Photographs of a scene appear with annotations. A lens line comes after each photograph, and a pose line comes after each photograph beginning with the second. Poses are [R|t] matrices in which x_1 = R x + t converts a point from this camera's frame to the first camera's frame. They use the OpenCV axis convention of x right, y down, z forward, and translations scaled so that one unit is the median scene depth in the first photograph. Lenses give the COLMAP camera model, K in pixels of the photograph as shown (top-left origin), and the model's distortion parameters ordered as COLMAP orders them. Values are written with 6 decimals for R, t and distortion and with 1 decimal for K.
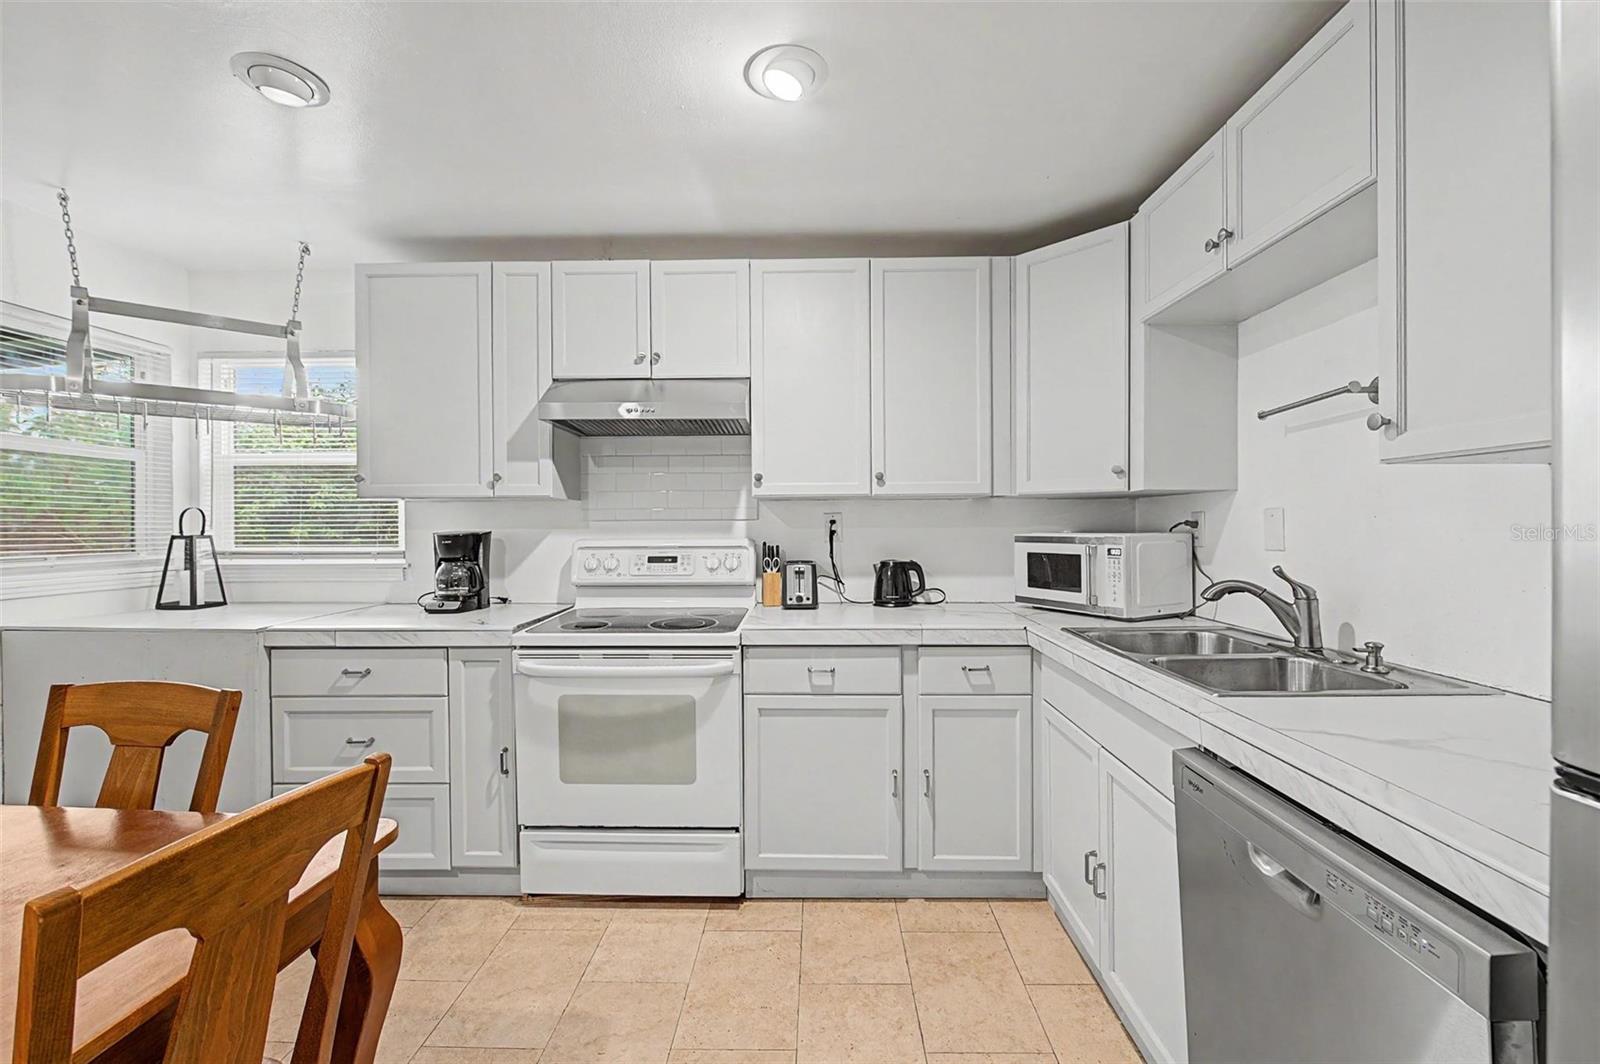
lens RADIAL K [[675.3, 0, 800.6], [0, 675.3, 527.4], [0, 0, 1]] dist [-0.000284, -0.000036]
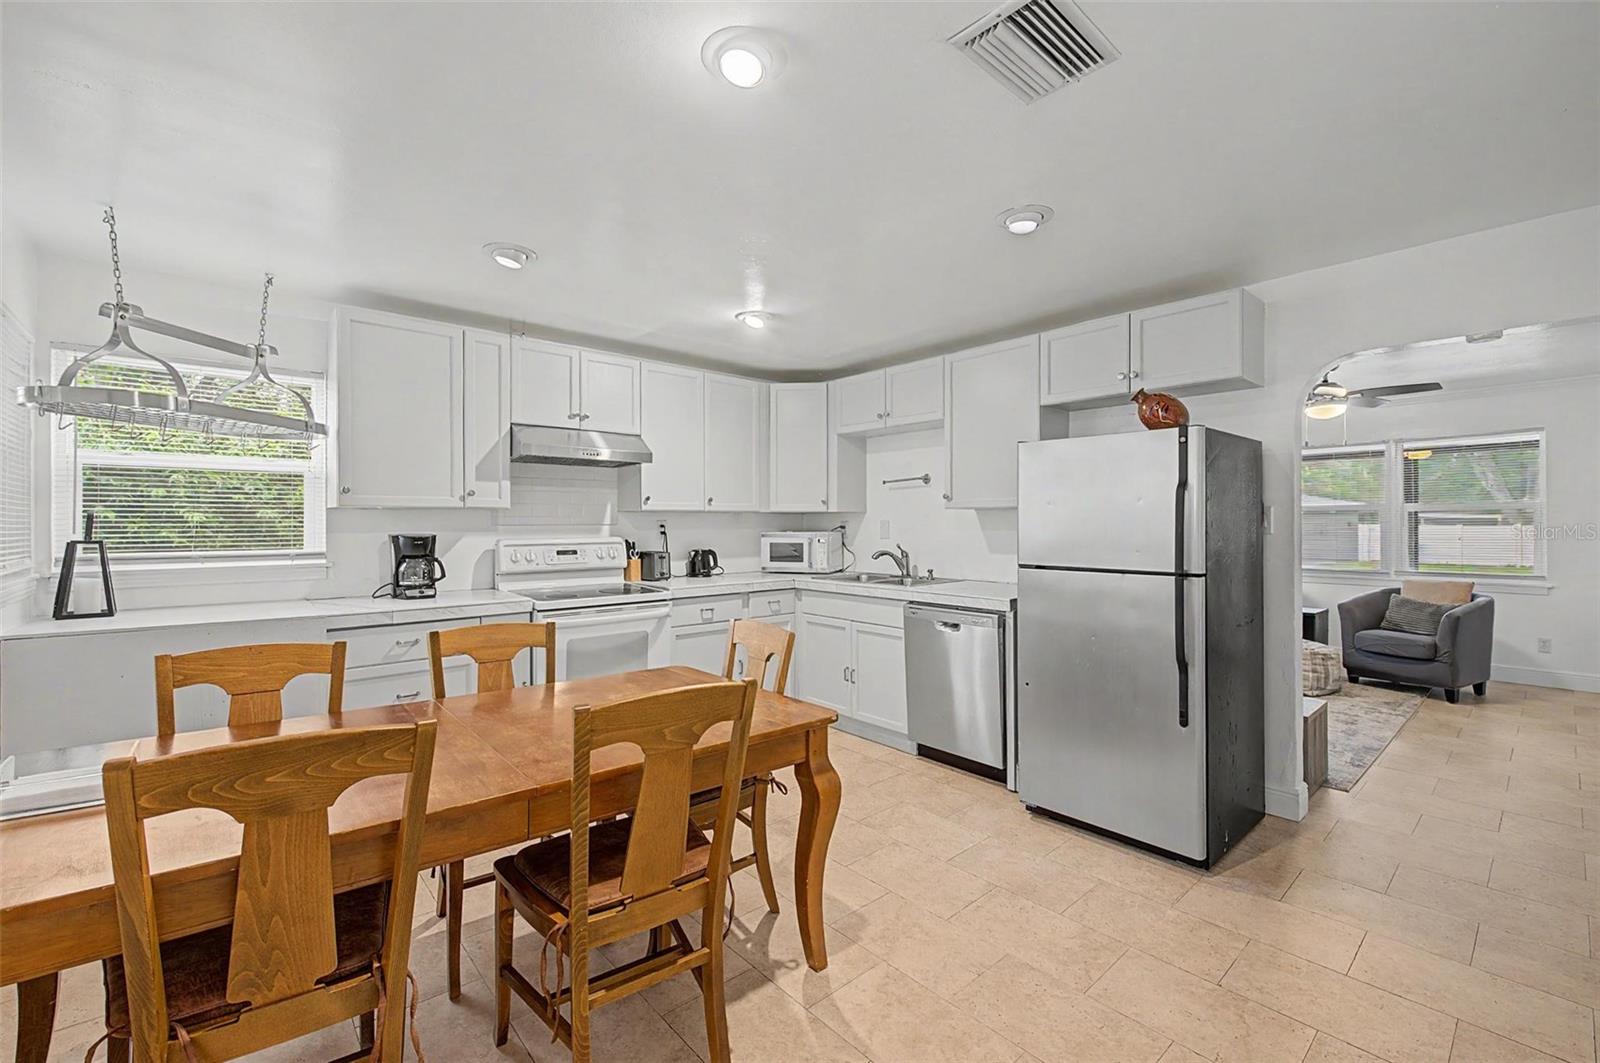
lens RADIAL K [[675.3, 0, 800.6], [0, 675.3, 526.9], [0, 0, 1]] dist [-0.000284, -0.000036]
pose [[0.731865, -0.001246, 0.681448, -0.870930], [0.003803, 0.999990, -0.002256, -0.001863], [-0.681439, 0.004243, 0.731863, -0.412709]]
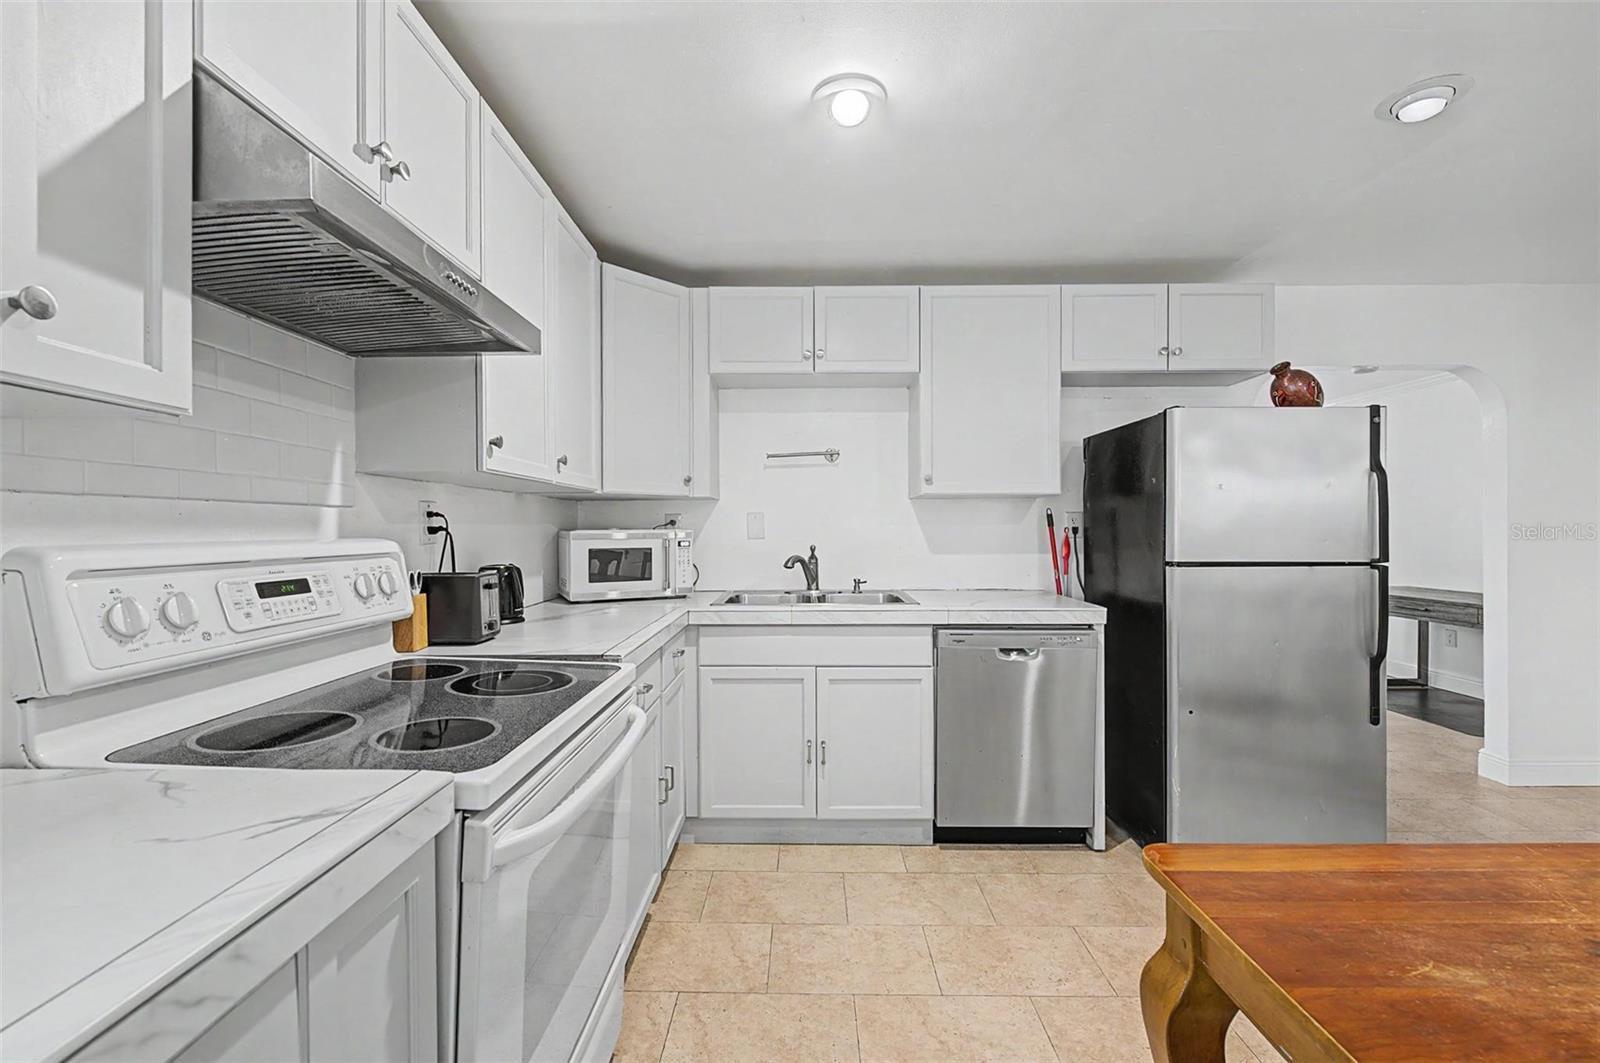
lens RADIAL K [[667.4, 0, 800.0], [0, 667.4, 531.5], [0, 0, 1]] dist [0.001002, -0.000090]
pose [[-0.019005, 0.001157, 0.999819, -0.698280], [0.011252, 0.999936, -0.000943, 0.015132], [-0.999756, 0.011232, -0.019016, 0.706731]]
